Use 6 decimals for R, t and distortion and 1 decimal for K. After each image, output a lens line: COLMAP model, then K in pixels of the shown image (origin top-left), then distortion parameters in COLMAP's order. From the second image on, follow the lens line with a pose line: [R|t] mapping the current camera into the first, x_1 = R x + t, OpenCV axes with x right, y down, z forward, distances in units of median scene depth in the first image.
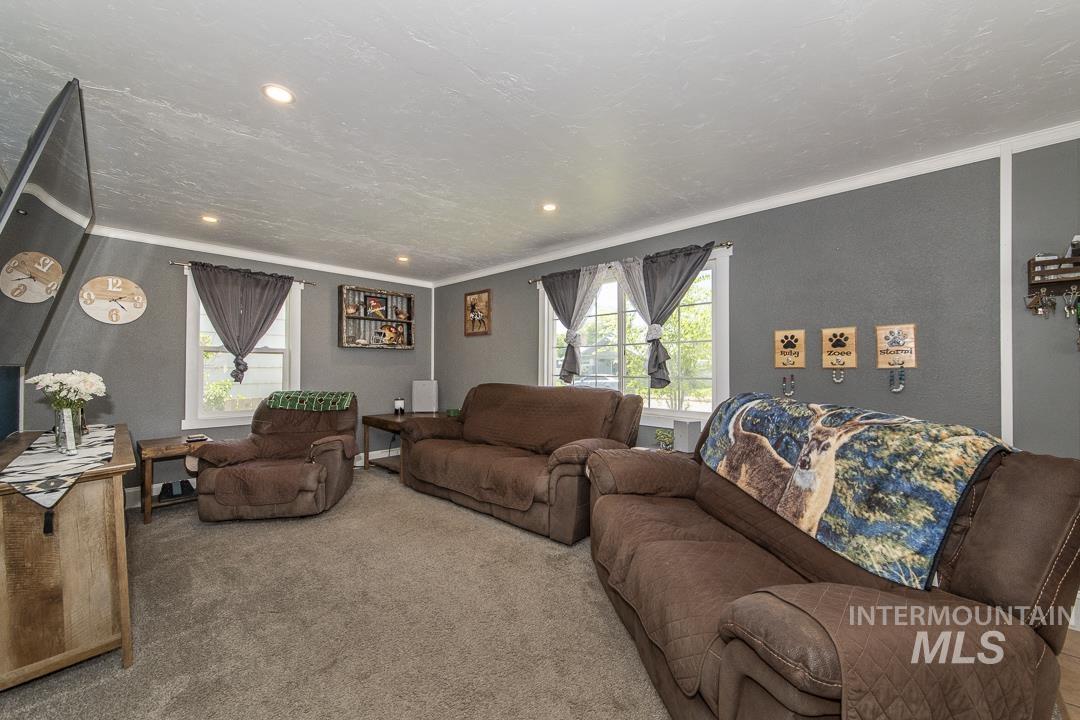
lens RADIAL K [[408.5, 0, 547.1], [0, 408.5, 362.1], [0, 0, 1]] dist [-0.000858, 0.000731]
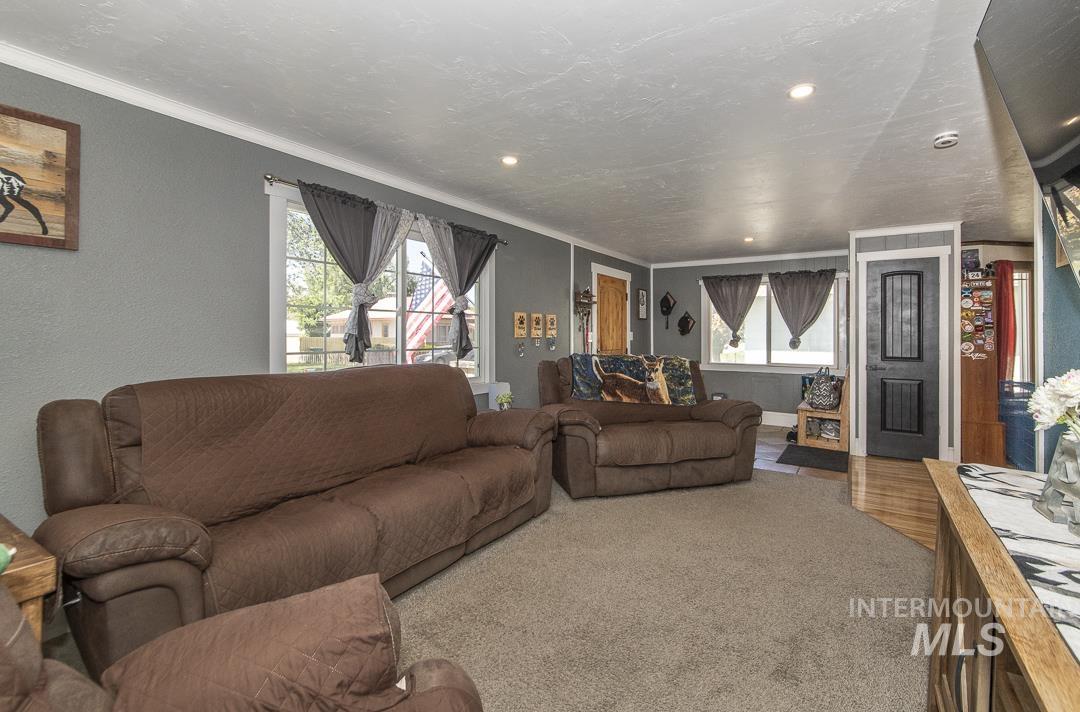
lens RADIAL K [[457.2, 0, 583.7], [0, 457.2, 333.6], [0, 0, 1]] dist [-0.011008, 0.000427]
pose [[-0.192398, 0.004273, 0.981308, -0.895922], [-0.007549, 0.999954, -0.005834, 0.005700], [-0.981288, -0.008531, -0.192357, 0.923802]]
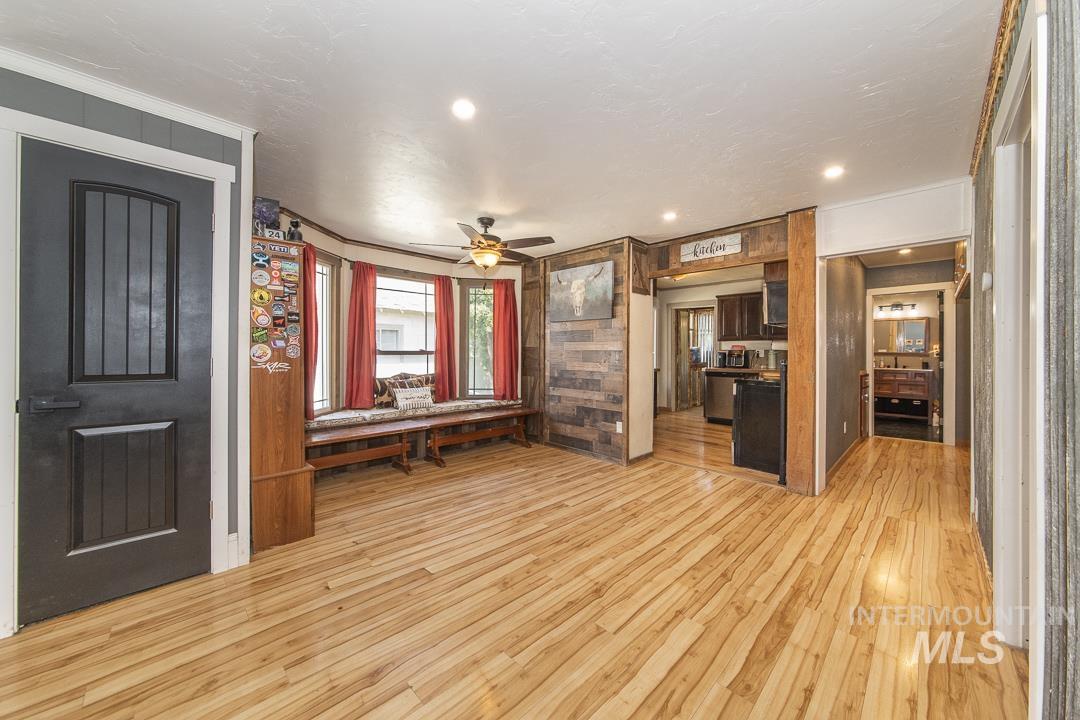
lens RADIAL K [[392.1, 0, 541.2], [0, 392.1, 350.0], [0, 0, 1]] dist [-0.009207, 0.000102]
pose [[-0.998833, -0.004053, 0.048129, -0.305034], [-0.004547, 0.999938, -0.010161, 0.031100], [-0.048085, -0.010368, -0.998789, 0.191253]]
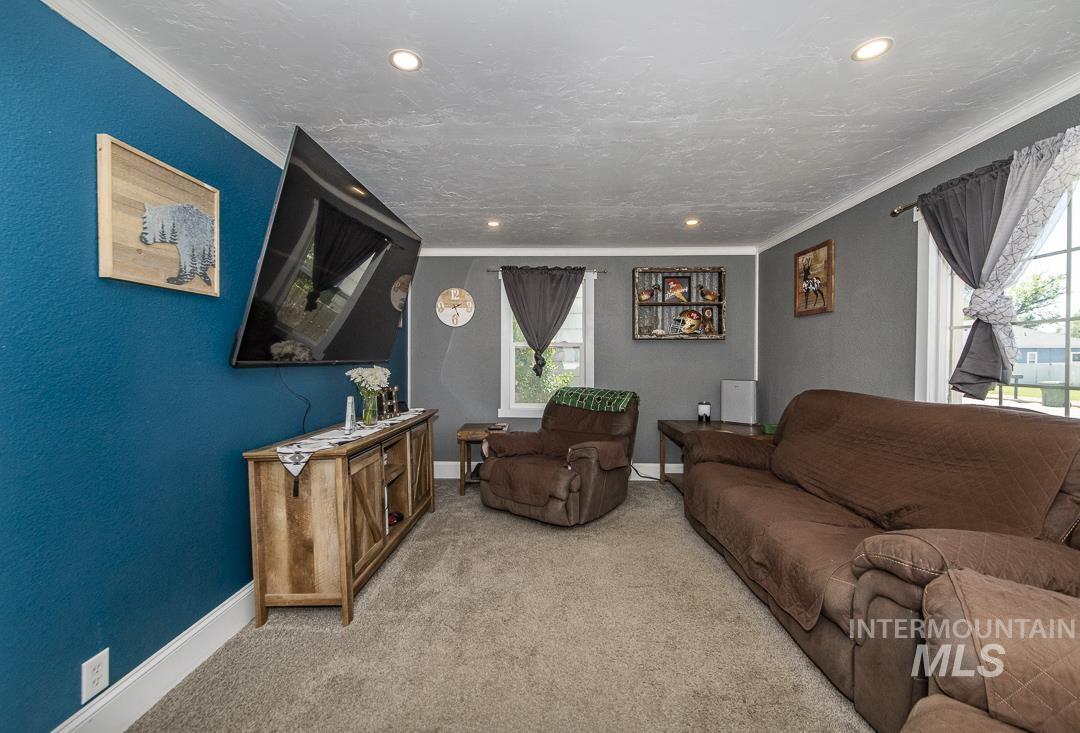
lens RADIAL K [[460.1, 0, 541.5], [0, 460.1, 361.1], [0, 0, 1]] dist [0.015384, 0.000470]
pose [[0.656355, 0.005650, -0.754431, 0.155497], [0.006228, 0.999897, 0.012907, -0.005729], [0.754426, -0.013170, 0.656253, 0.281377]]
